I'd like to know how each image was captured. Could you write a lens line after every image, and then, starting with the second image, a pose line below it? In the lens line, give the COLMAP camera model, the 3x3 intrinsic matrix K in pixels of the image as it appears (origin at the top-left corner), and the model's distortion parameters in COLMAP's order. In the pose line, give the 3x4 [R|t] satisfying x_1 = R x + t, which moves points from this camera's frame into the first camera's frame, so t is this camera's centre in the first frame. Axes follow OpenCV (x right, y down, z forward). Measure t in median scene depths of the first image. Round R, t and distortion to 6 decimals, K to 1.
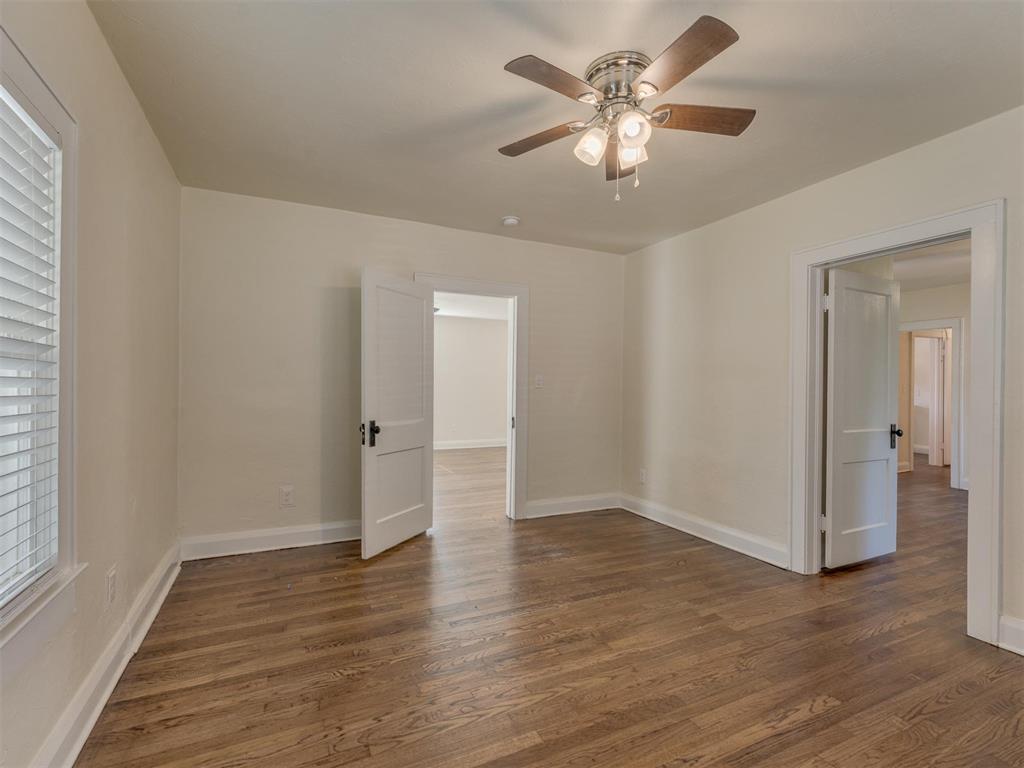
lens RADIAL K [[492.6, 0, 507.4], [0, 492.6, 384.8], [0, 0, 1]] dist [0.005126, -0.002458]
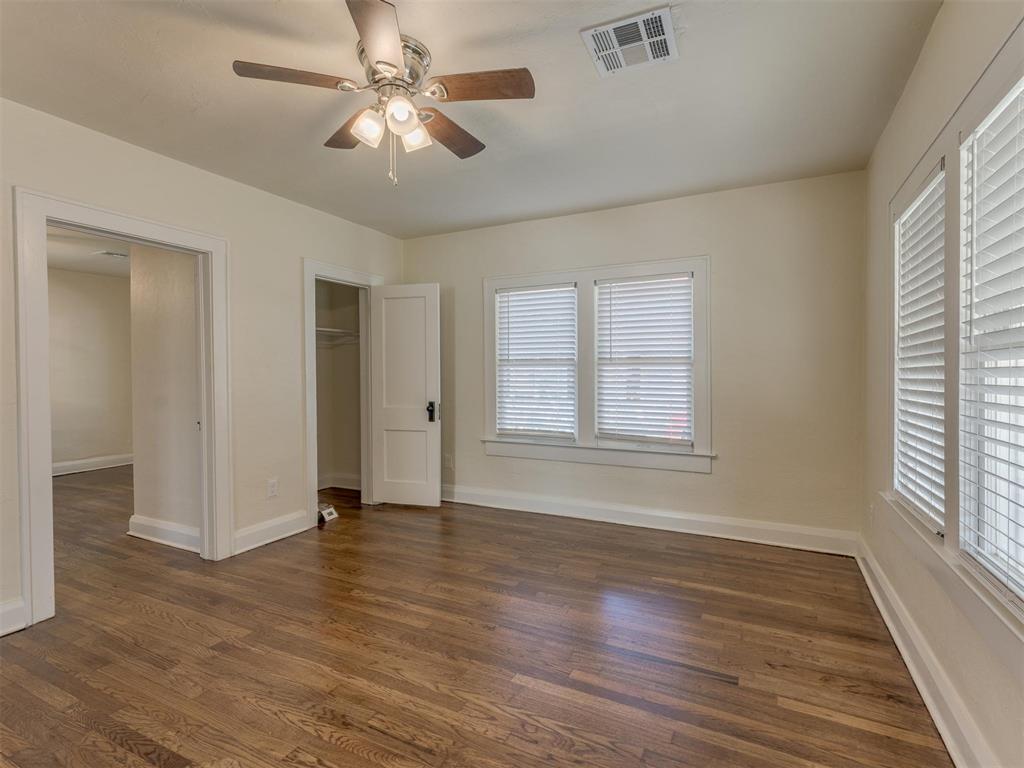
lens RADIAL K [[492.6, 0, 502.1], [0, 492.6, 380.7], [0, 0, 1]] dist [0.005126, -0.002458]
pose [[-0.603552, -0.016268, 0.797158, -0.692217], [-0.002391, 0.999824, 0.018594, -0.002655], [-0.797320, 0.009317, -0.603484, 1.429630]]
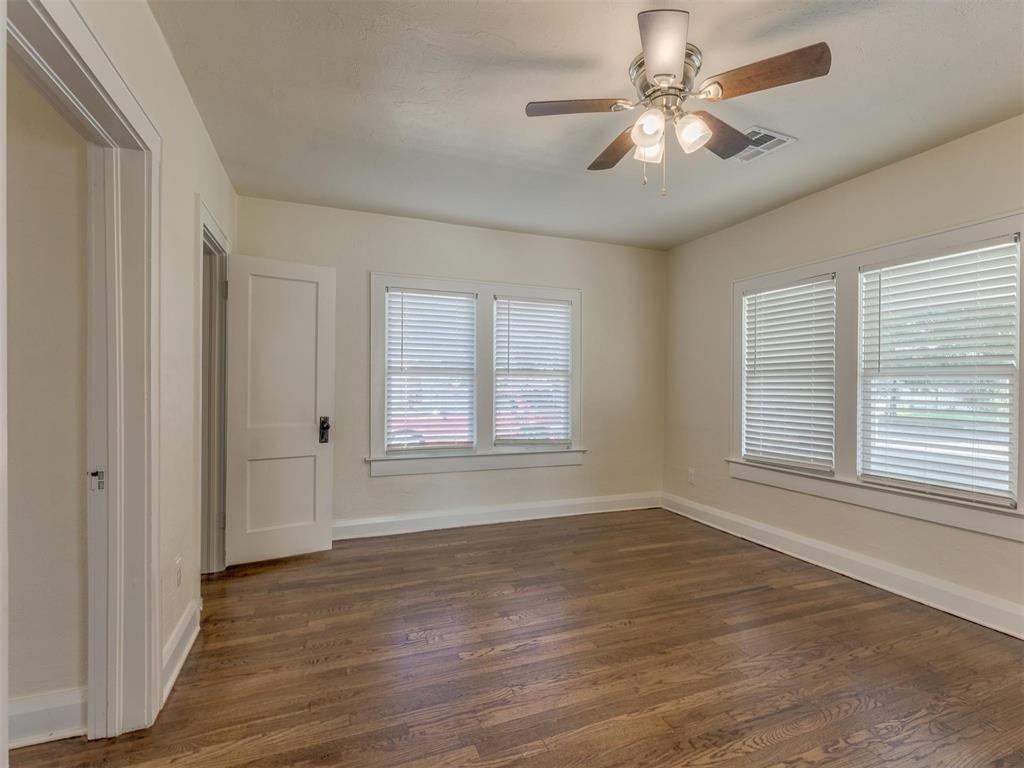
lens RADIAL K [[492.6, 0, 501.8], [0, 492.6, 386.4], [0, 0, 1]] dist [0.005126, -0.002458]
pose [[-0.996299, -0.014732, 0.084689, 0.455173], [-0.014402, 0.999886, 0.004504, 0.007154], [-0.084745, 0.003268, -0.996397, 2.009153]]
